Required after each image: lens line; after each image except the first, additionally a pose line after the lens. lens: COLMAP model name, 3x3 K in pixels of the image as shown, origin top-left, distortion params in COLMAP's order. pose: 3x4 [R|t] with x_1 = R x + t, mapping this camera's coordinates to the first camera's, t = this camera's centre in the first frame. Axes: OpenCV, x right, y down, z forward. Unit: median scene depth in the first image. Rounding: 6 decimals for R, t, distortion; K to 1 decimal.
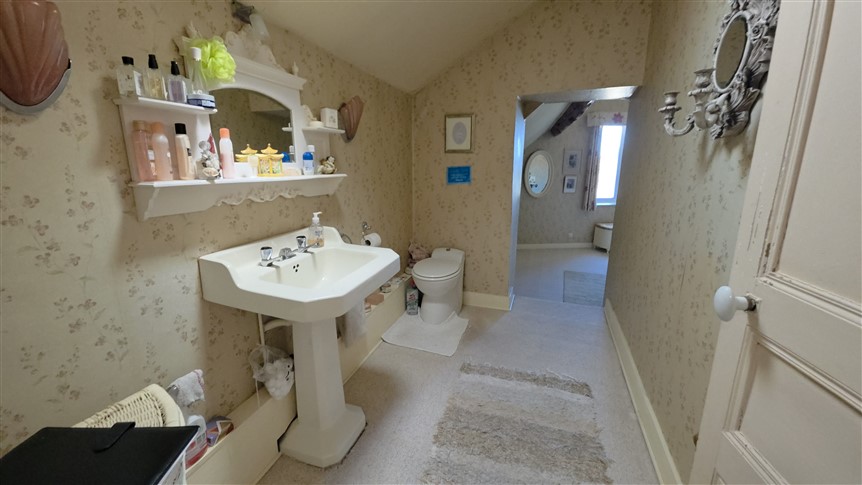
lens RADIAL K [[342.2, 0, 433.8], [0, 342.2, 235.7], [0, 0, 1]] dist [0.002500, -0.001126]
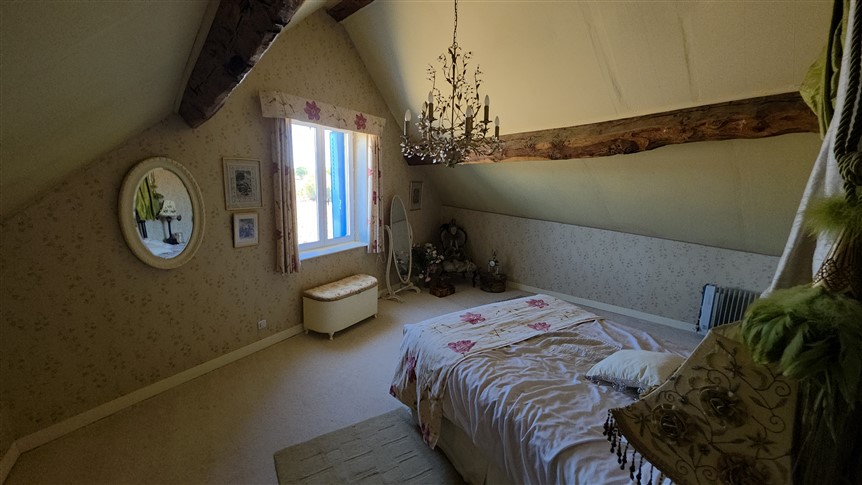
lens RADIAL K [[342.2, 0, 425.9], [0, 342.2, 243.5], [0, 0, 1]] dist [0.002500, -0.001126]
pose [[0.627740, -0.127405, 0.767926, 0.176150], [0.140595, 0.988848, 0.049128, -0.117148], [-0.765621, 0.077127, 0.638652, 0.479937]]
